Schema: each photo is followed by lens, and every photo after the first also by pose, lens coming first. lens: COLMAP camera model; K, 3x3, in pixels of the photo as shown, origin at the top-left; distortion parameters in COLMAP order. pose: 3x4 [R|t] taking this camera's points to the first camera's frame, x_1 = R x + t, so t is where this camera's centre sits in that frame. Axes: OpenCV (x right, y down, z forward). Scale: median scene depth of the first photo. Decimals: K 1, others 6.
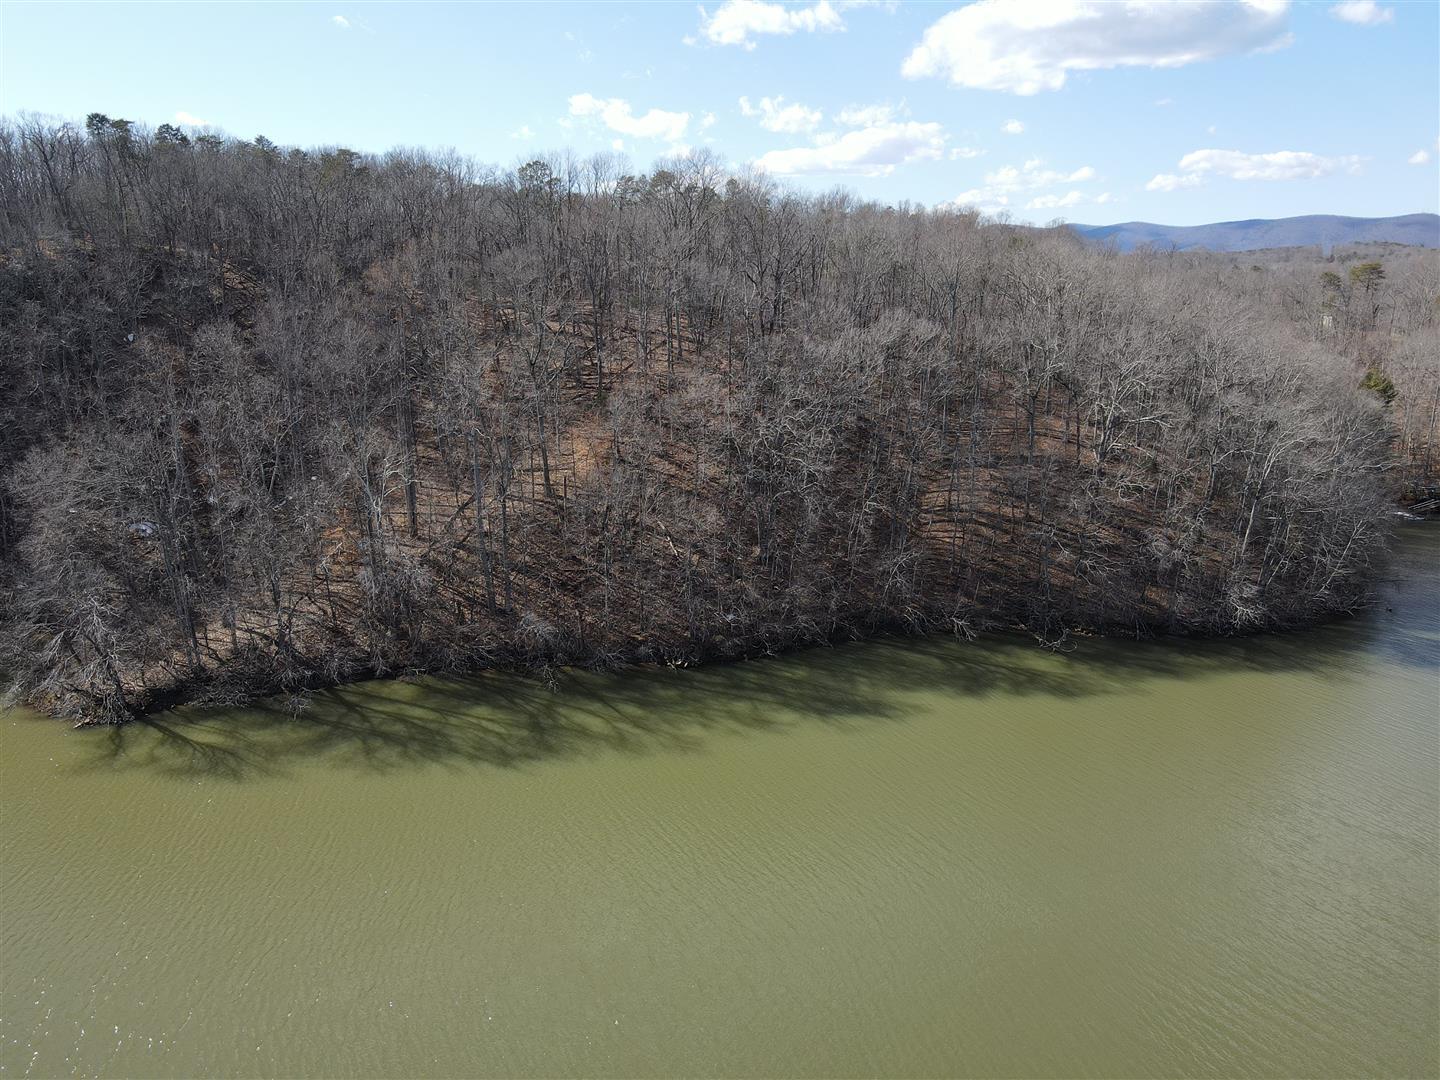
lens RADIAL K [[1052.5, 0, 719.1], [0, 1052.5, 499.3], [0, 0, 1]] dist [-0.005465, 0.022315]
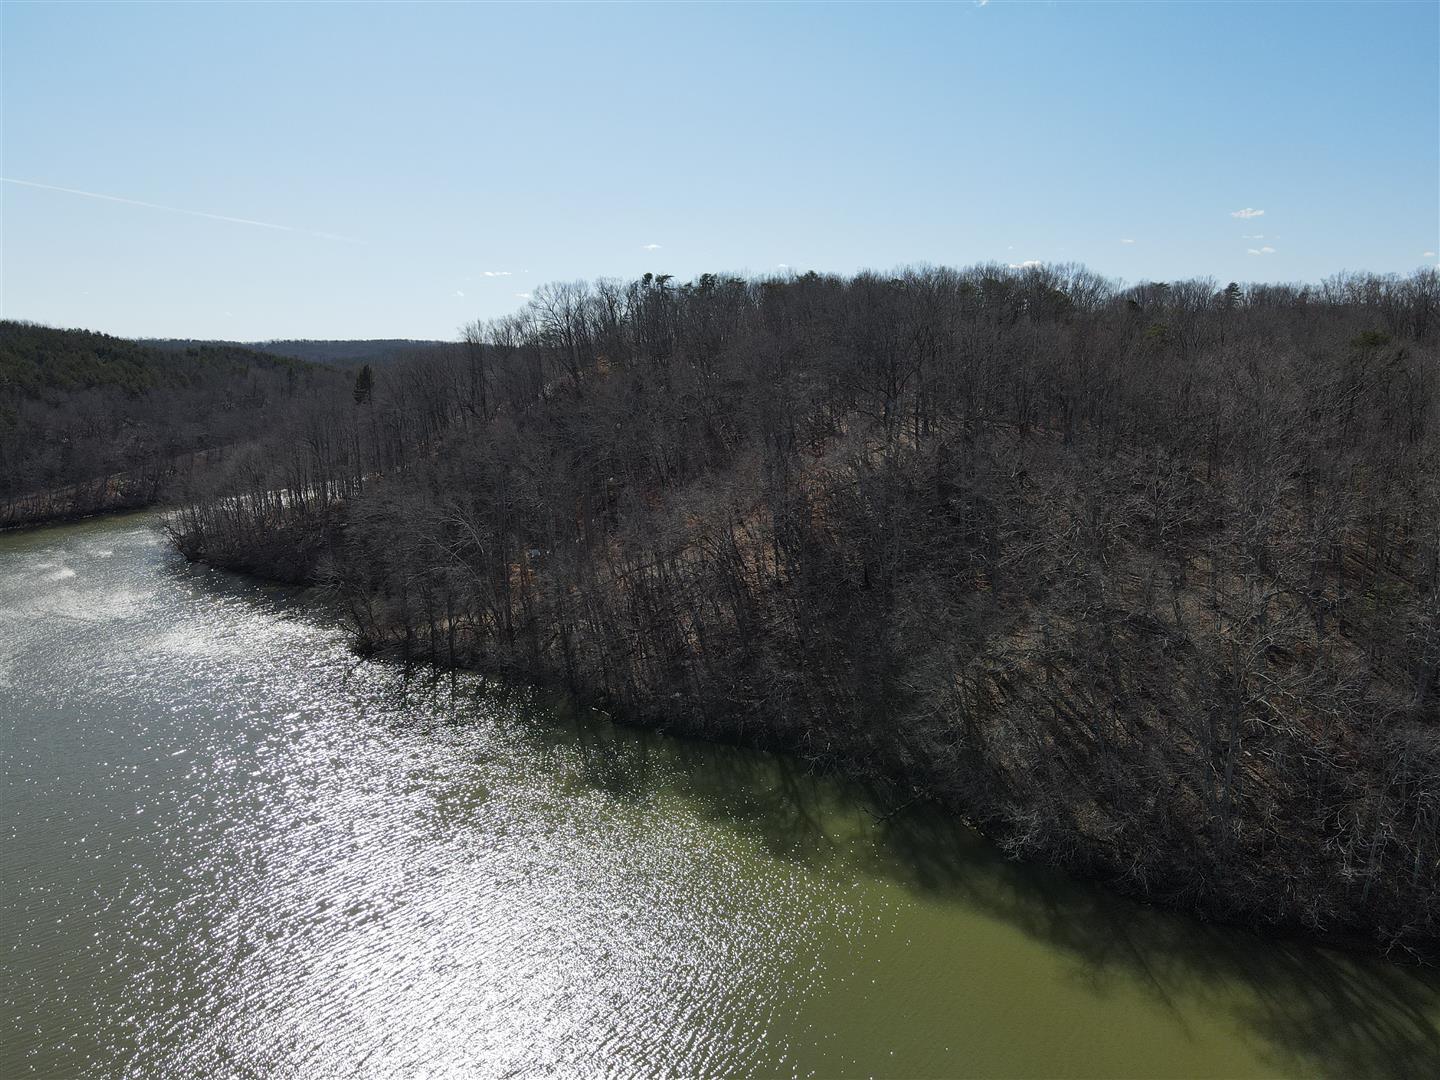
lens RADIAL K [[1052.5, 0, 718.0], [0, 1052.5, 529.2], [0, 0, 1]] dist [-0.005465, 0.022315]
pose [[0.586989, 0.097828, -0.803663, 0.942170], [-0.156068, 0.987727, 0.006243, -0.072105], [0.794410, 0.121762, 0.595052, 0.400873]]
